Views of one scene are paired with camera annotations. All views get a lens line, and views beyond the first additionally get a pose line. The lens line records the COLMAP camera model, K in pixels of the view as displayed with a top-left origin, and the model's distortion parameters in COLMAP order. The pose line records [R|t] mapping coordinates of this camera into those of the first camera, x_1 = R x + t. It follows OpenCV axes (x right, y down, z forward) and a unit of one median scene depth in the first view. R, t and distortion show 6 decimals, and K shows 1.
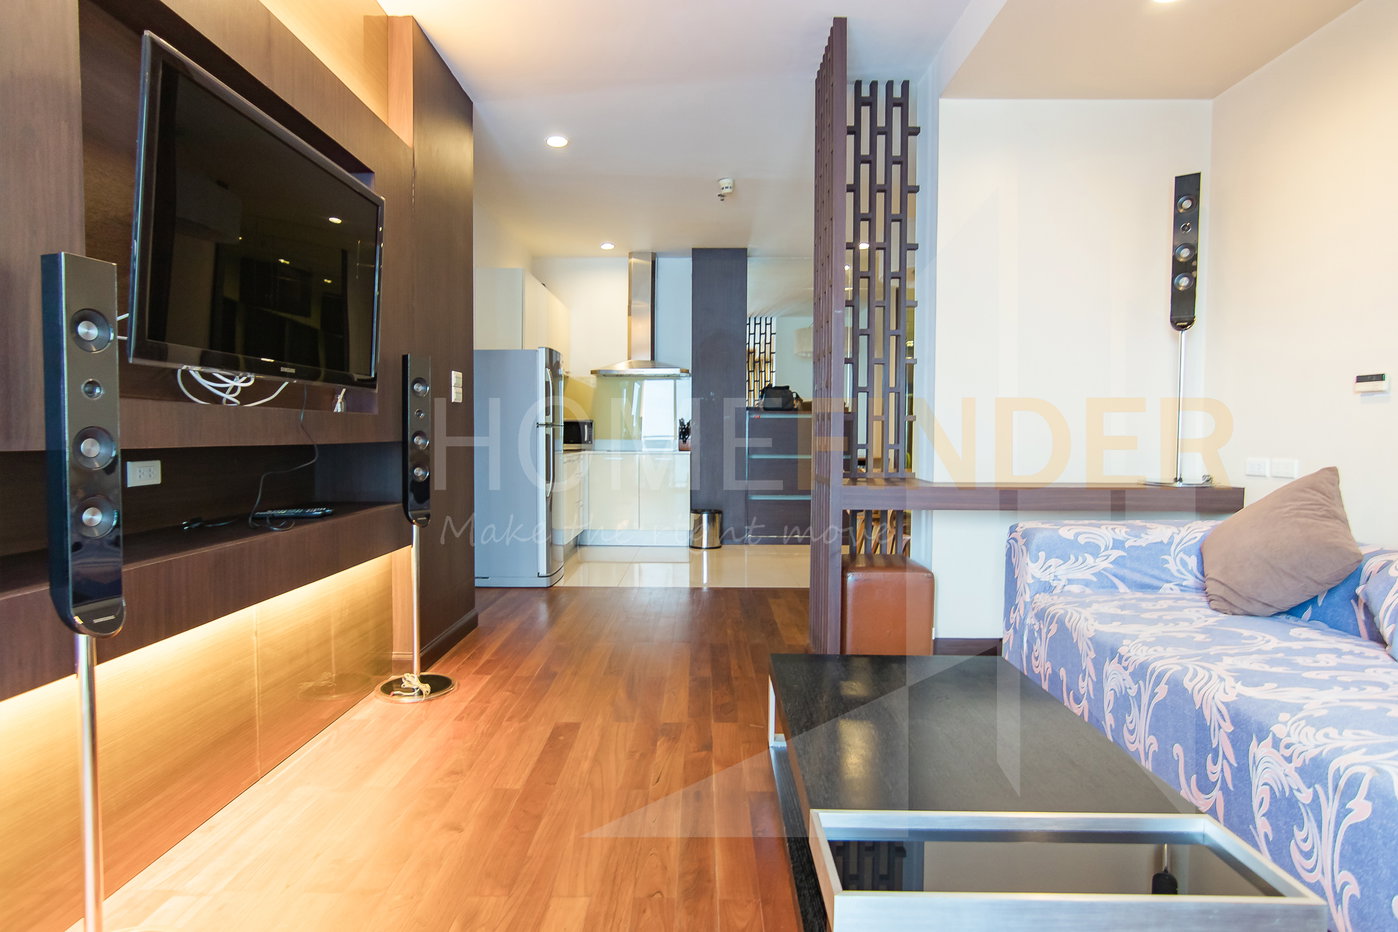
lens RADIAL K [[763.9, 0, 699.0], [0, 763.9, 466.0], [0, 0, 1]] dist [-0.020503, 0.013101]
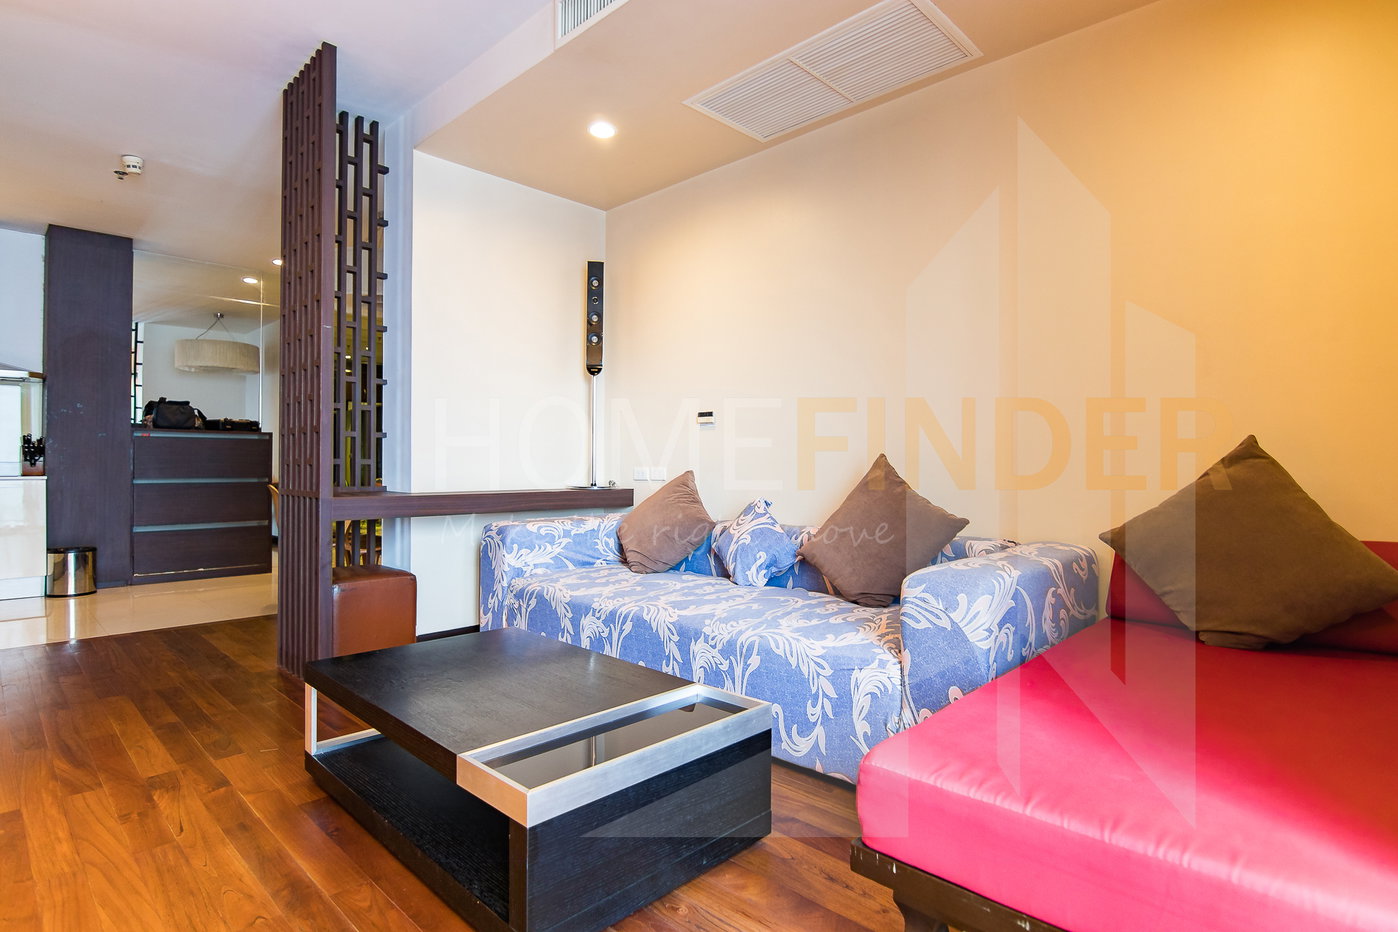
lens RADIAL K [[716.7, 0, 699.0], [0, 716.7, 466.0], [0, 0, 1]] dist [-0.002287, -0.001788]
pose [[0.687705, -0.003874, 0.725980, -0.182693], [0.032866, 0.999127, -0.025802, 0.026584], [-0.725246, 0.041605, 0.687232, -0.012110]]
